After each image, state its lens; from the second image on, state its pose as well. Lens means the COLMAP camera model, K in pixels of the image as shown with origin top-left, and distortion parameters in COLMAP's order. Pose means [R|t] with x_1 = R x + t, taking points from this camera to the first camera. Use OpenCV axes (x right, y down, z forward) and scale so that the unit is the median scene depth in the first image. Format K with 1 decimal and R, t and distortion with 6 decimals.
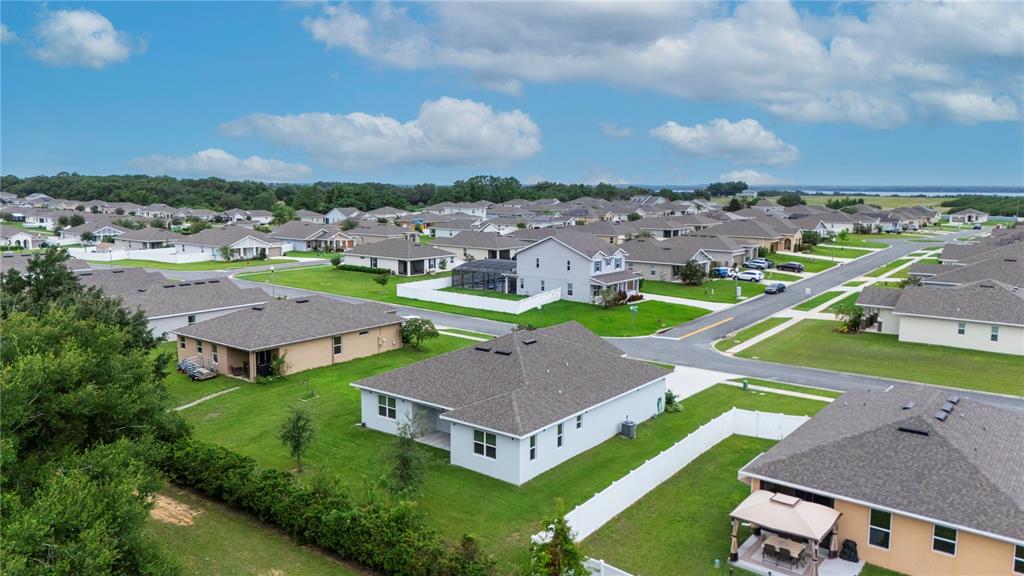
lens RADIAL K [[726.8, 0, 512.0], [0, 726.8, 288.0], [0, 0, 1]] dist [0.068372, -0.002628]
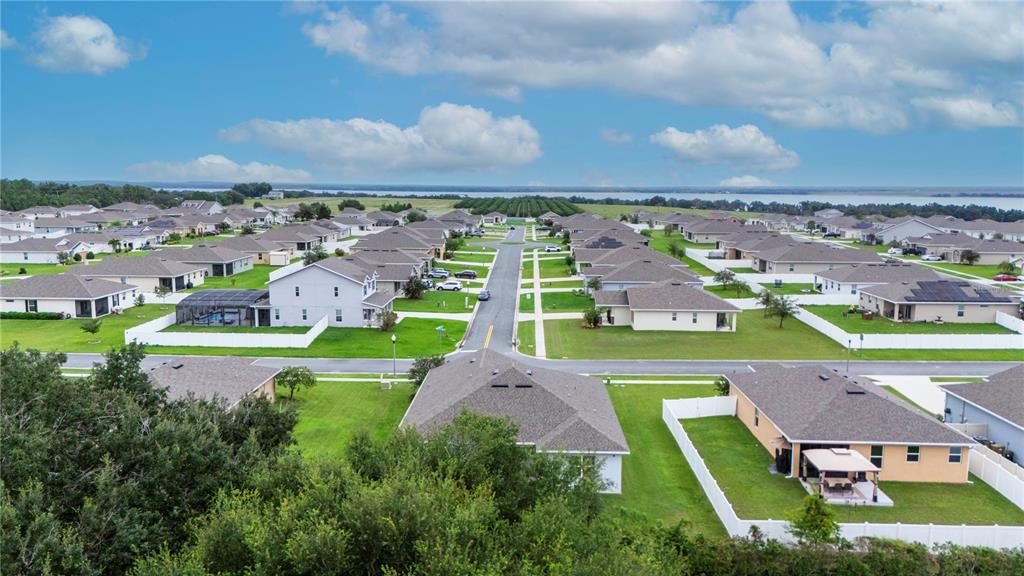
lens RADIAL K [[726.8, 0, 512.0], [0, 726.8, 288.0], [0, 0, 1]] dist [0.068372, -0.002628]
pose [[0.810046, -0.081417, 0.580687, -0.288407], [0.082007, 0.996311, 0.025292, -0.039069], [-0.580604, 0.027133, 0.813734, 0.042928]]
